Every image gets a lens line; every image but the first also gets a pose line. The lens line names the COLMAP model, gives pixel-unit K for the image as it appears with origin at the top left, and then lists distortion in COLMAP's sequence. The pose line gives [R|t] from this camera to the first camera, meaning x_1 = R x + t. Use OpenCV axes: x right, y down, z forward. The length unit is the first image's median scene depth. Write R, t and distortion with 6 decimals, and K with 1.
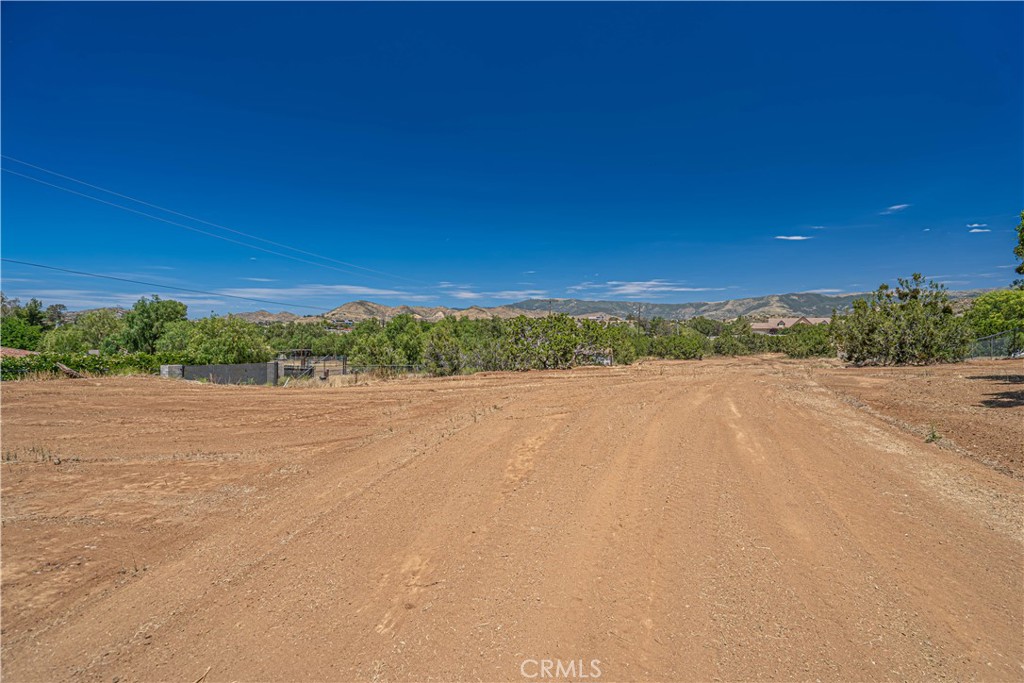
lens RADIAL K [[460.4, 0, 519.6], [0, 460.4, 335.7], [0, 0, 1]] dist [0.002987, 0.000544]
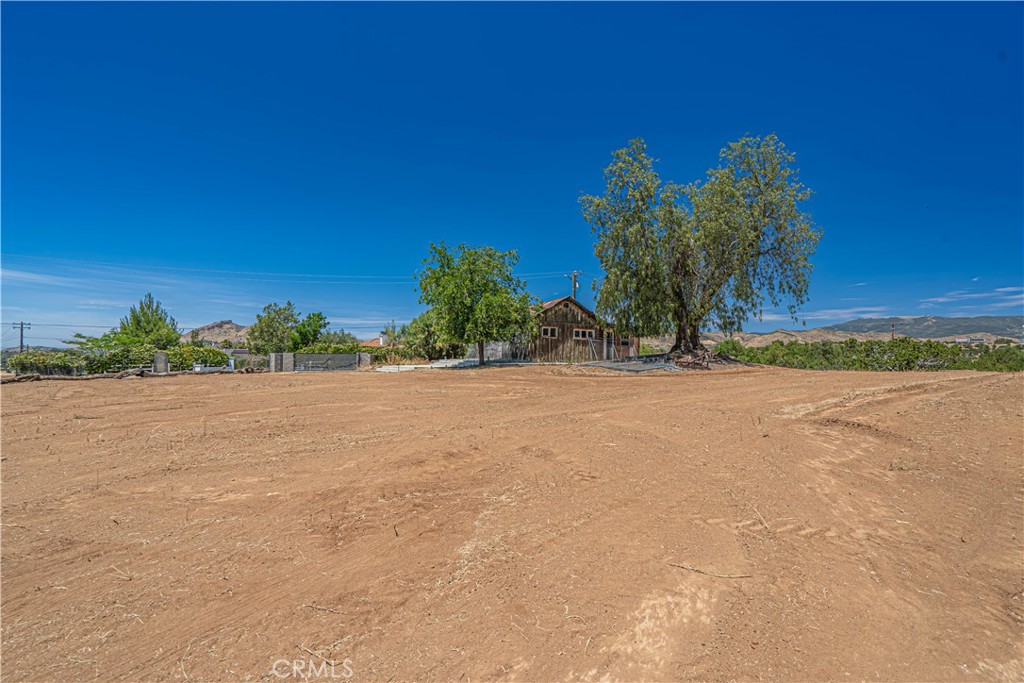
lens RADIAL K [[460.4, 0, 516.4], [0, 460.4, 350.6], [0, 0, 1]] dist [0.002987, 0.000544]
pose [[0.815792, -0.005795, -0.578316, -0.020084], [-0.009024, 0.999701, -0.022747, 0.011432], [0.578275, 0.023775, 0.815495, -0.261193]]
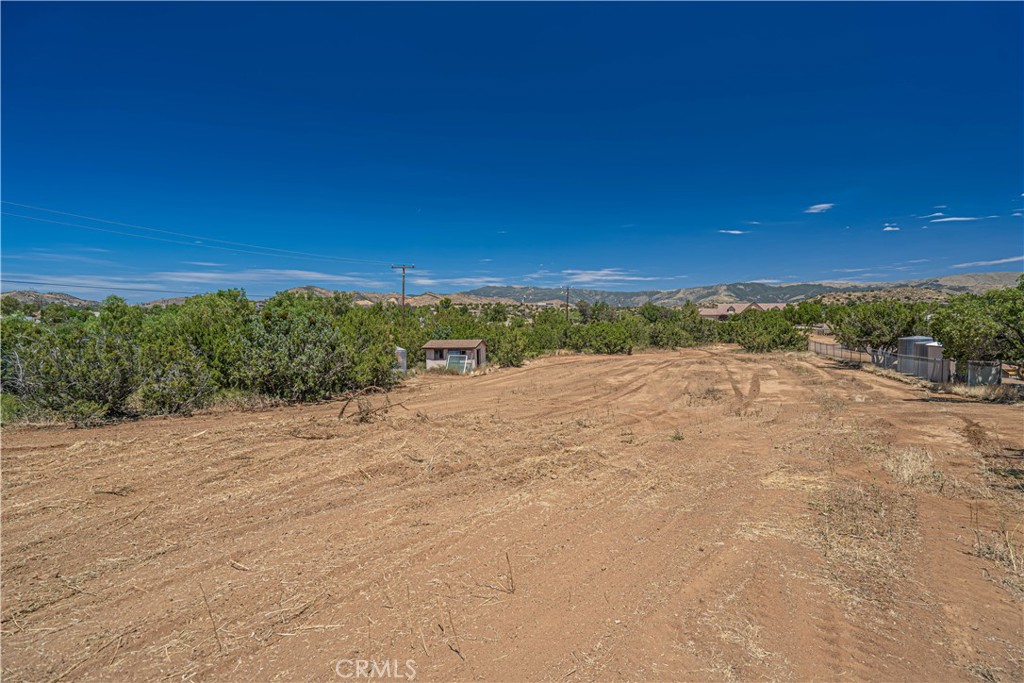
lens RADIAL K [[460.4, 0, 510.2], [0, 460.4, 311.8], [0, 0, 1]] dist [0.002987, 0.000544]
pose [[0.997355, 0.003694, 0.072595, 0.147724], [-0.001953, 0.999709, -0.024039, 0.002820], [-0.072663, 0.023833, 0.997072, 0.278665]]
